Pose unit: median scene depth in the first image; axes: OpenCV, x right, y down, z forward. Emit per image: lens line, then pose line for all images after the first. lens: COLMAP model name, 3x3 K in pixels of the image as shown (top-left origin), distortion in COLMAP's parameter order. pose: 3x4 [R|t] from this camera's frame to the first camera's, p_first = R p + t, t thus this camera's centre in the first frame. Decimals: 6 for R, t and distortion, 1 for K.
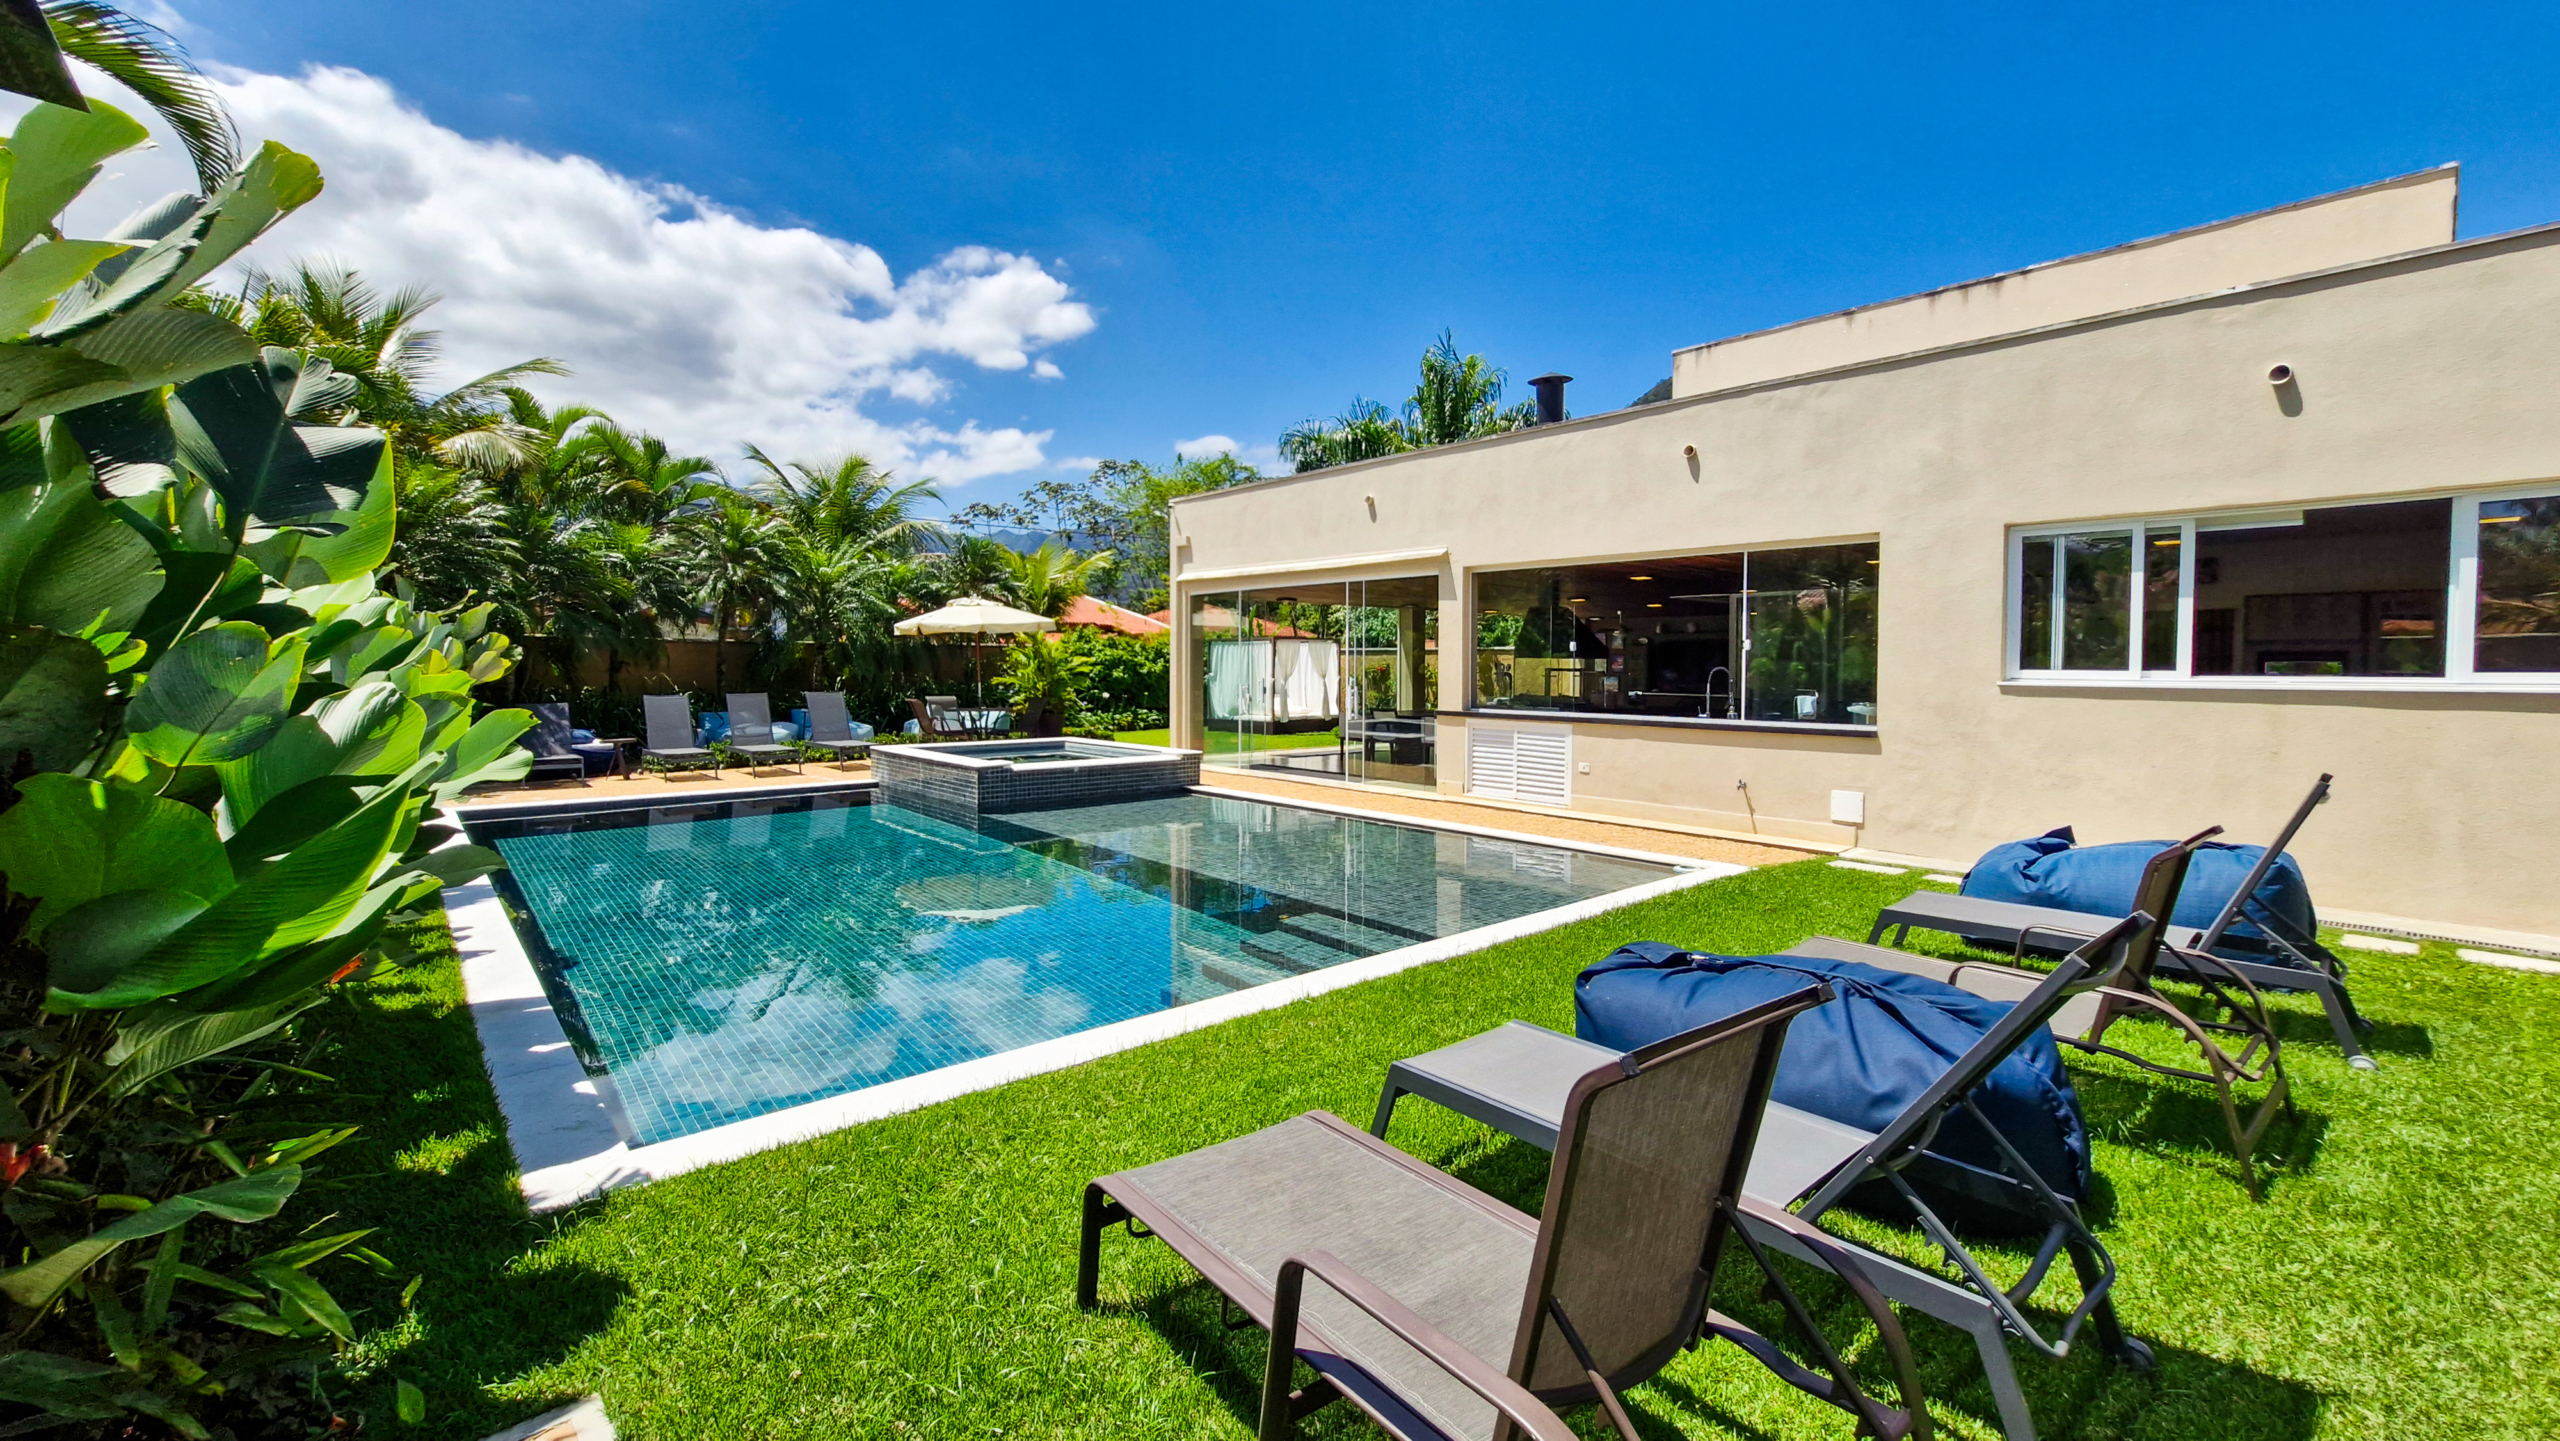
lens RADIAL K [[1031.7, 0, 1273.2], [0, 1031.7, 709.9], [0, 0, 1]] dist [-0.010371, 0.004253]
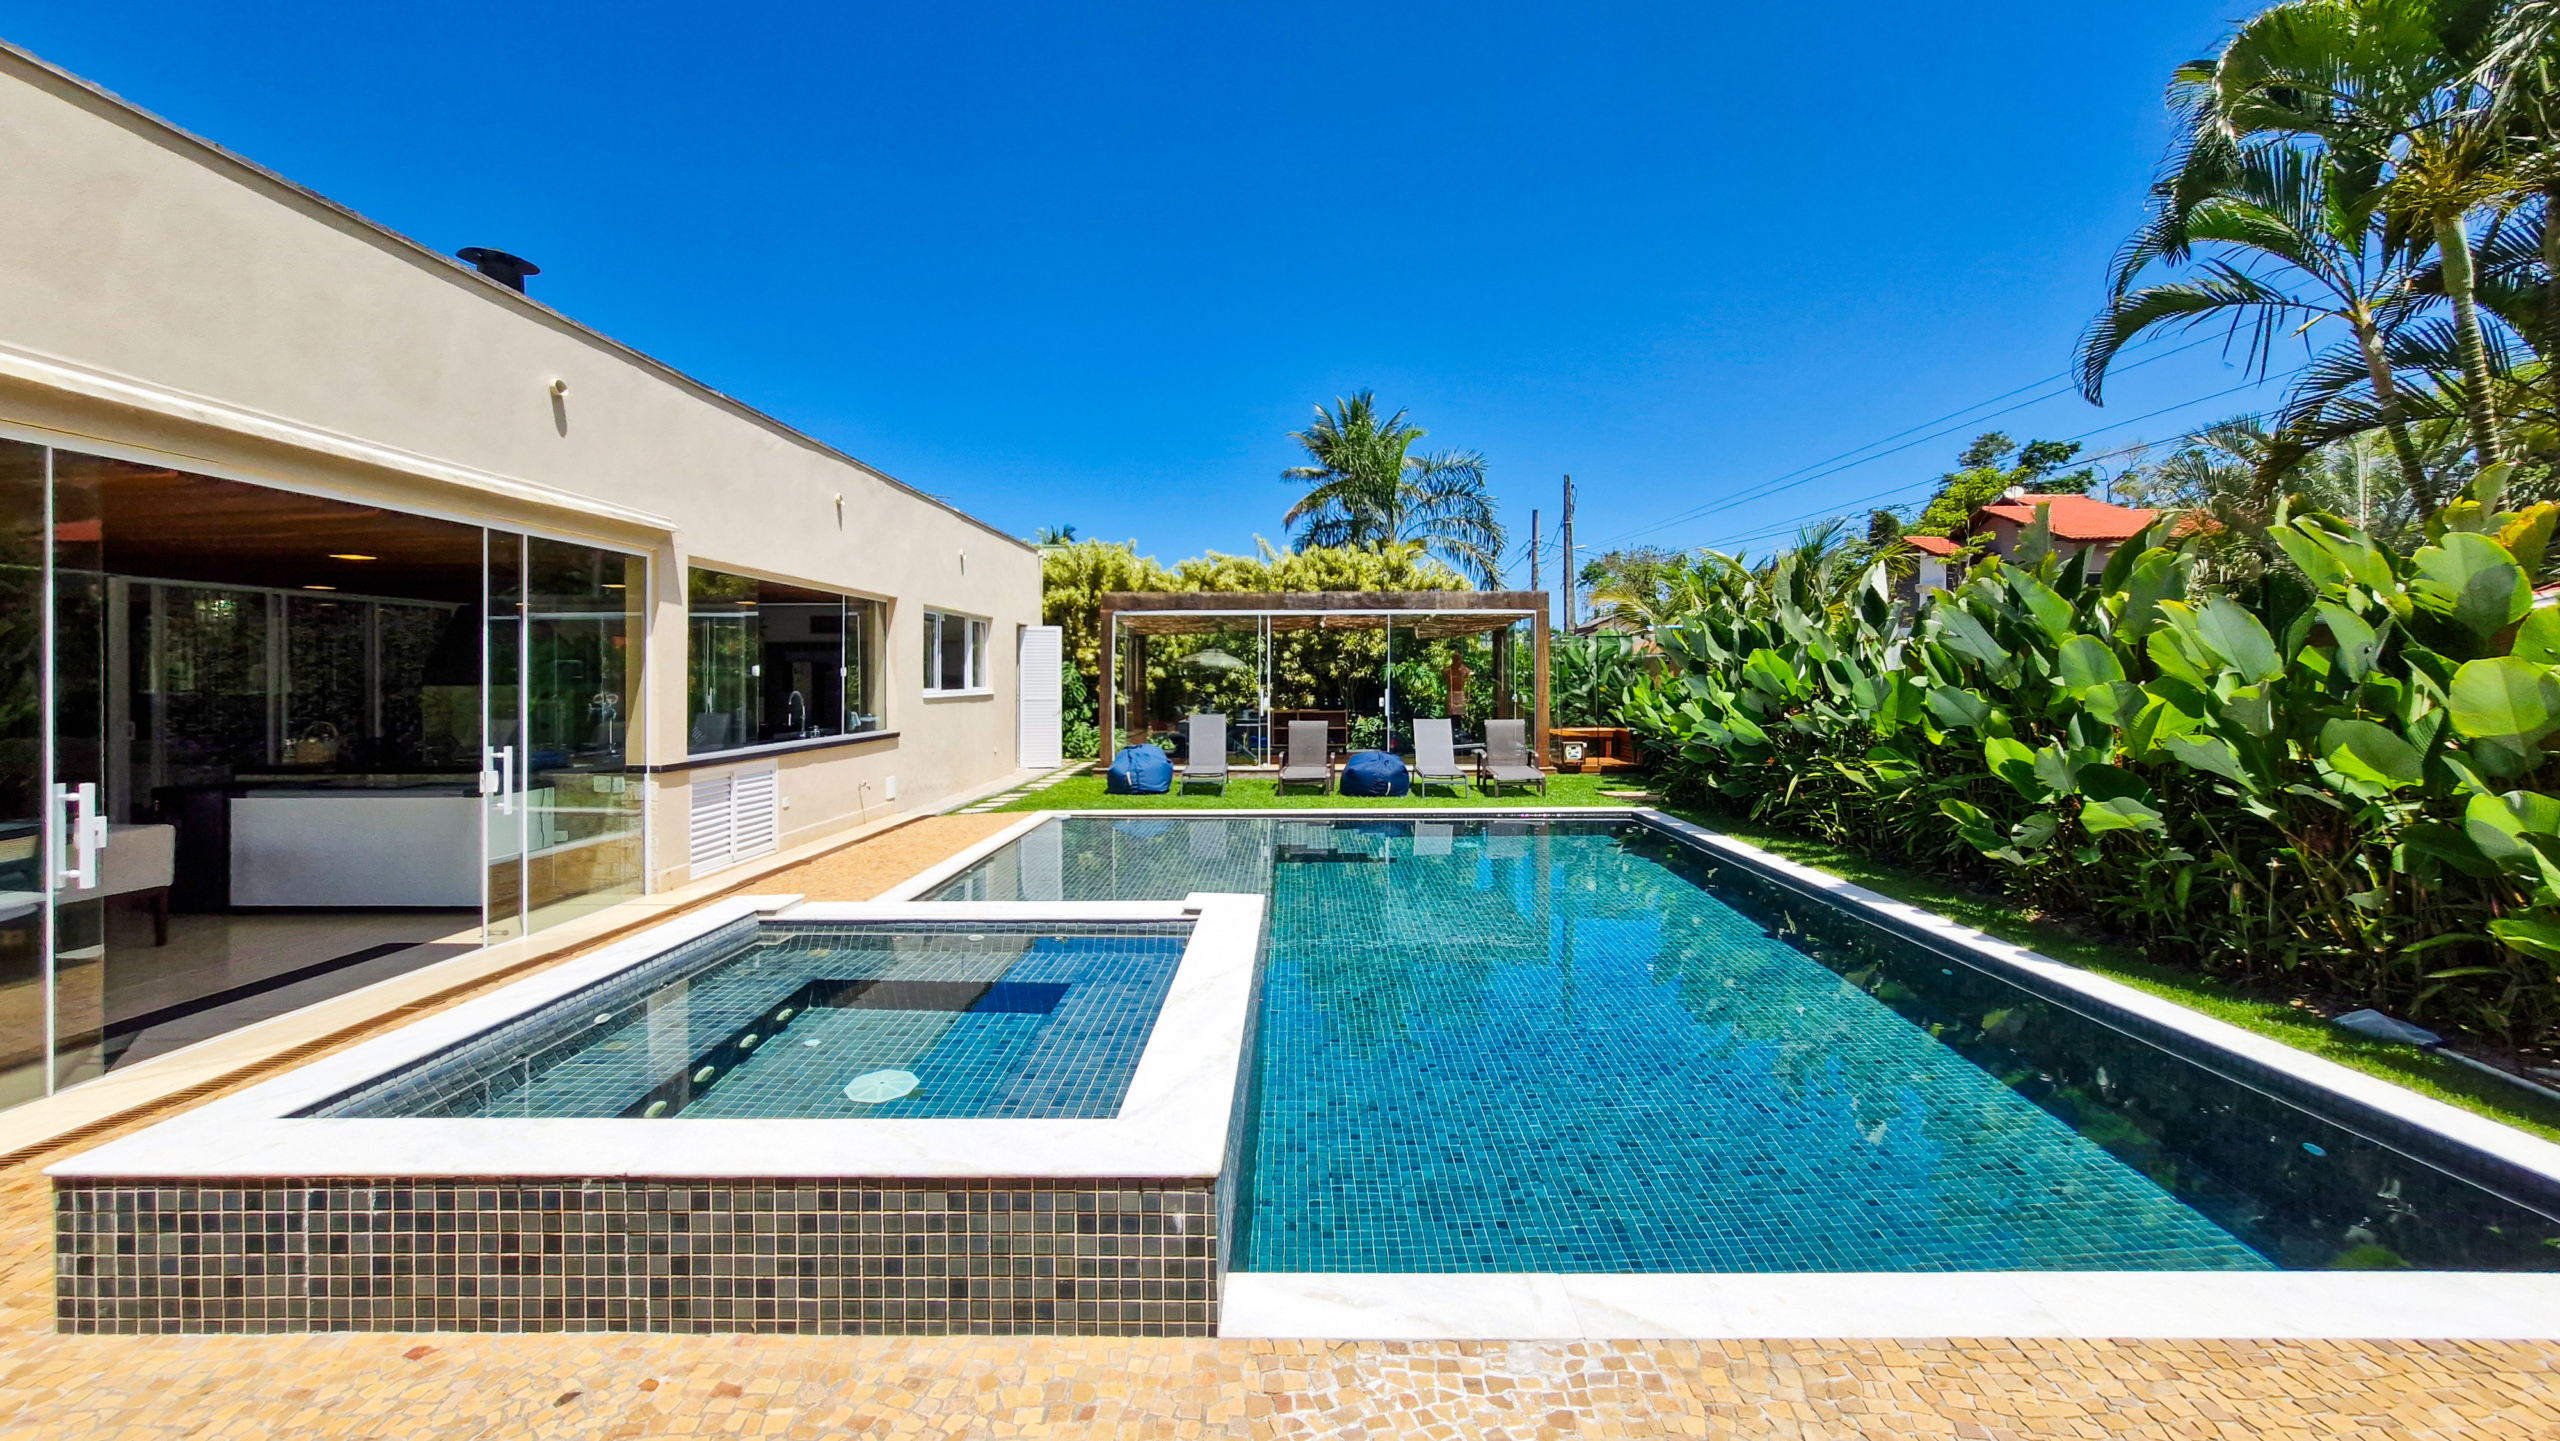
lens RADIAL K [[1031.7, 0, 1276.3], [0, 1031.7, 672.6], [0, 0, 1]] dist [-0.010371, 0.004253]
pose [[-0.738373, -0.004709, 0.674376, -0.632217], [0.023032, 0.999216, 0.032194, -0.078463], [-0.673999, 0.039304, -0.737686, 1.355898]]
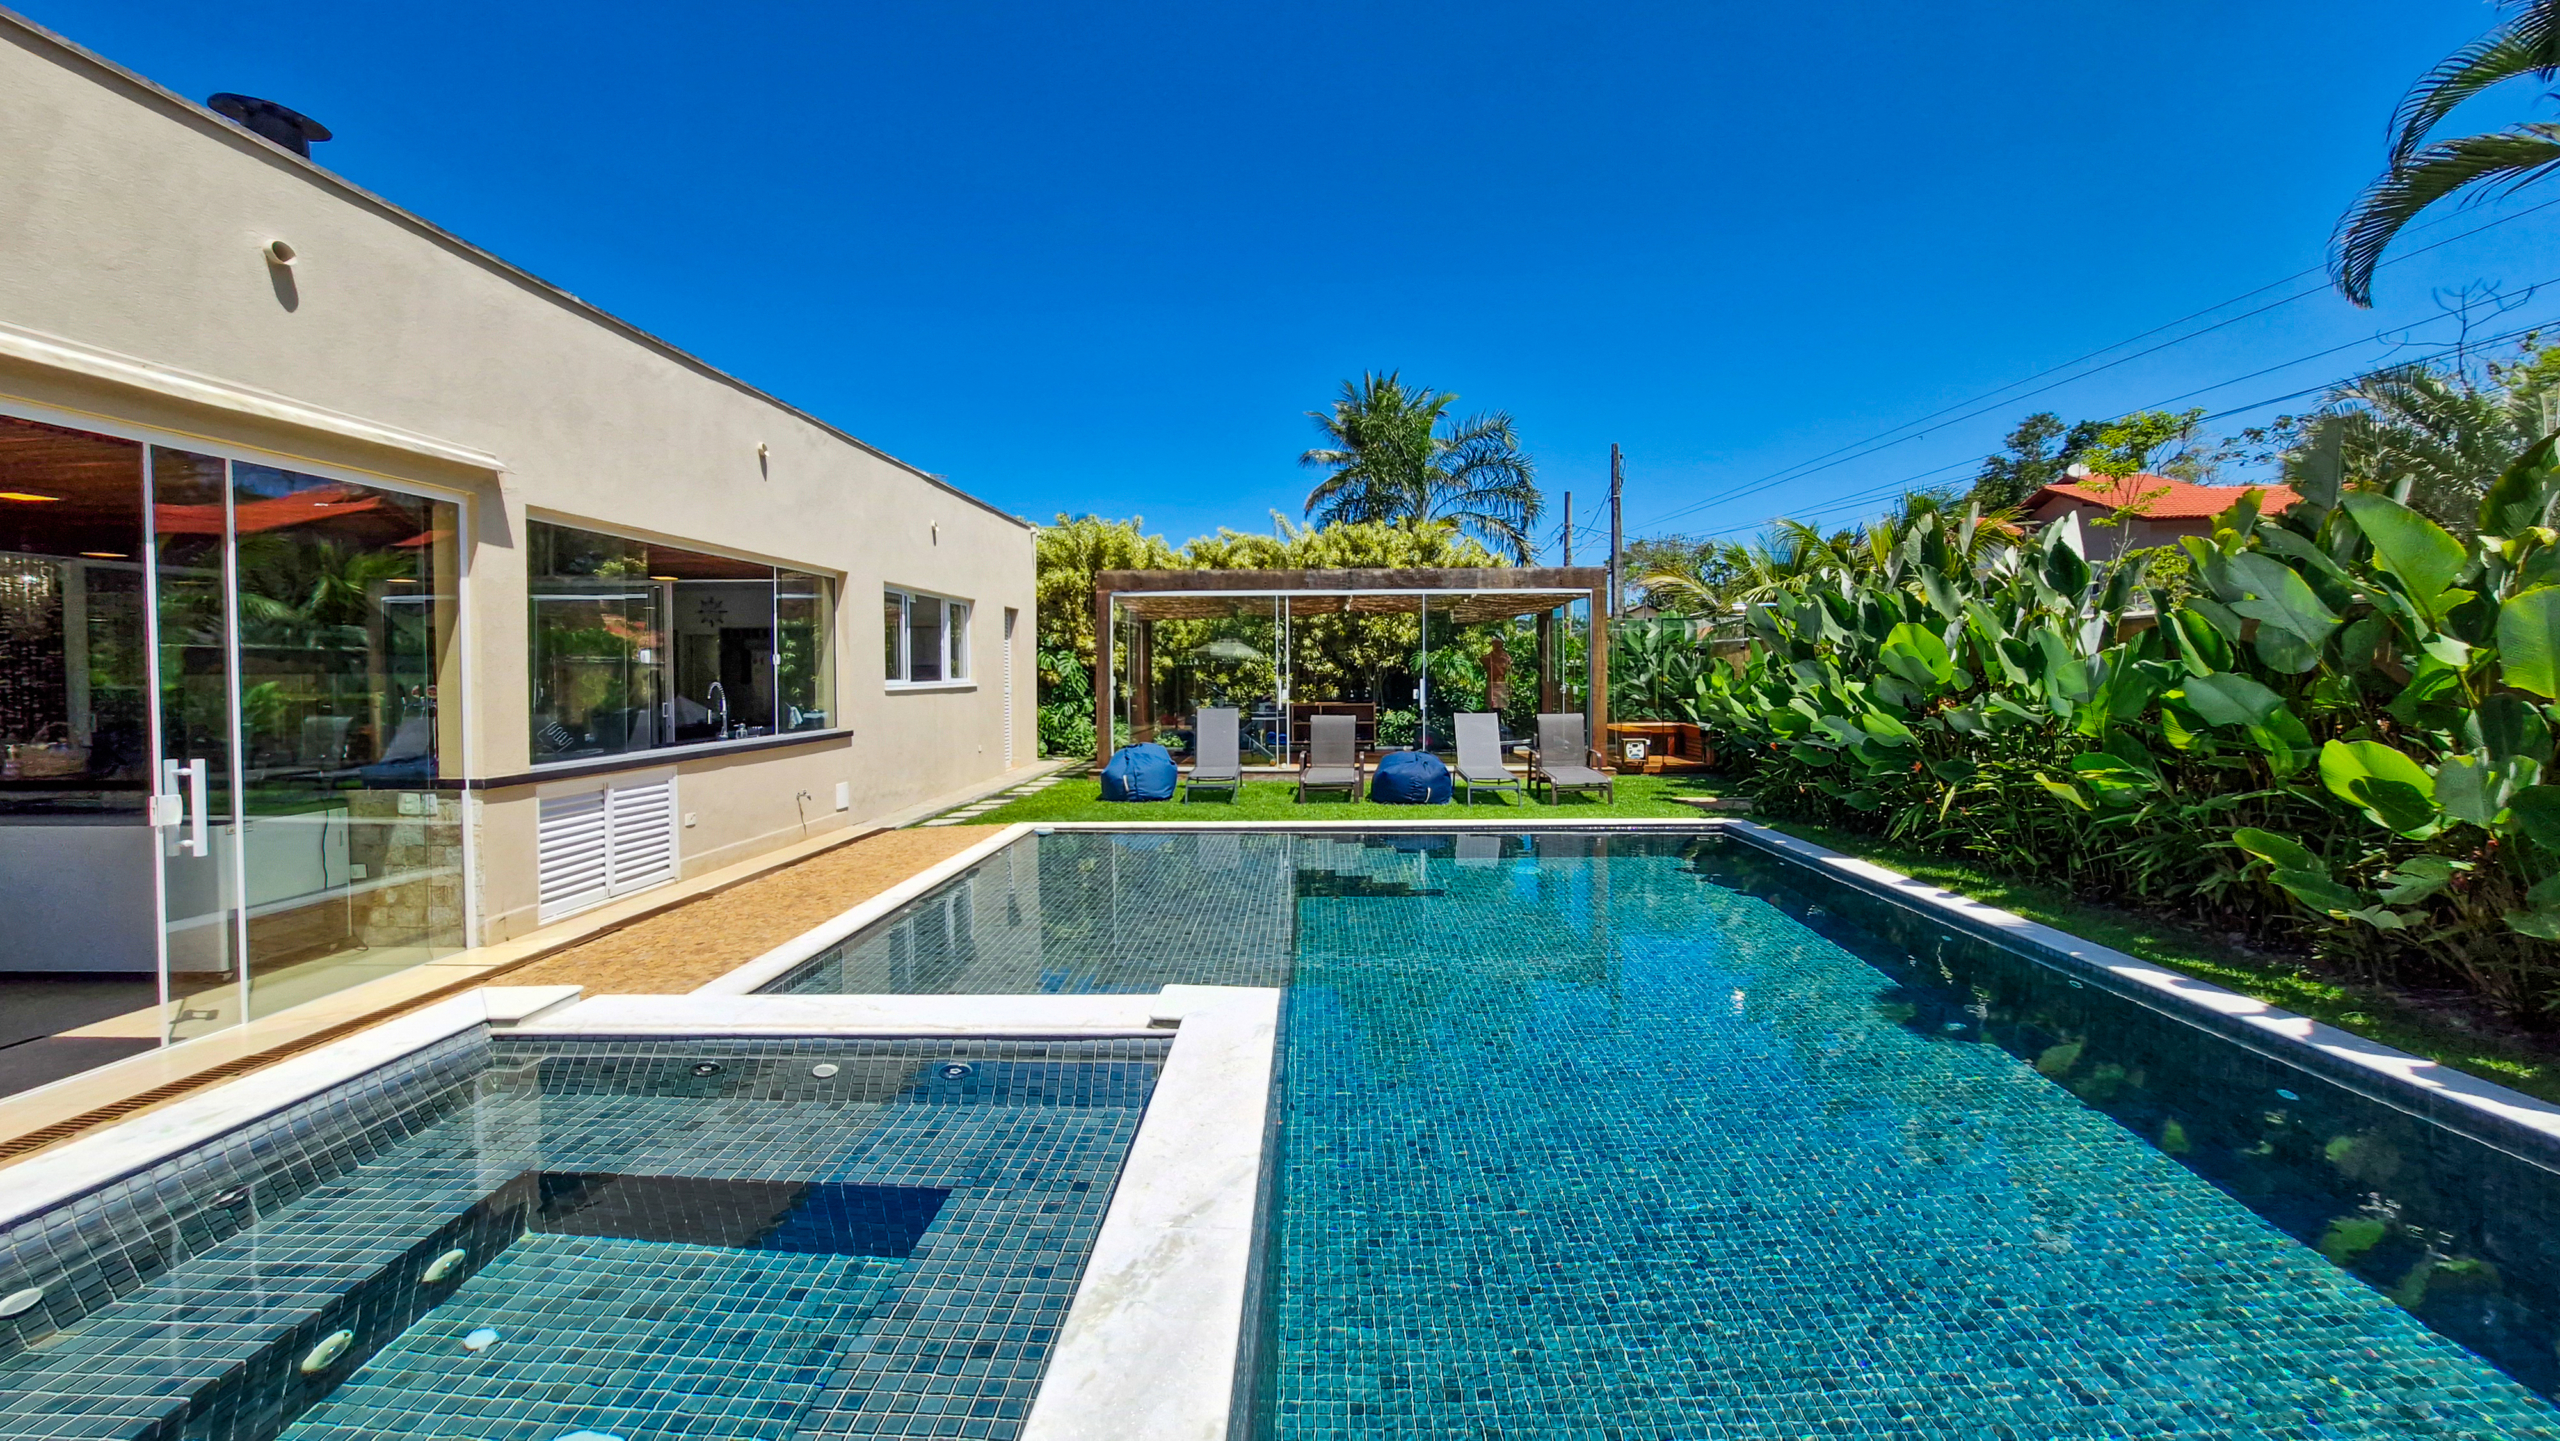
lens RADIAL K [[1031.7, 0, 1282.9], [0, 1031.7, 688.6], [0, 0, 1]] dist [-0.010371, 0.004253]
pose [[-0.729566, -0.018211, 0.683668, -0.510629], [0.026338, 0.998156, 0.054693, -0.067016], [-0.683403, 0.057908, -0.727741, 1.221760]]
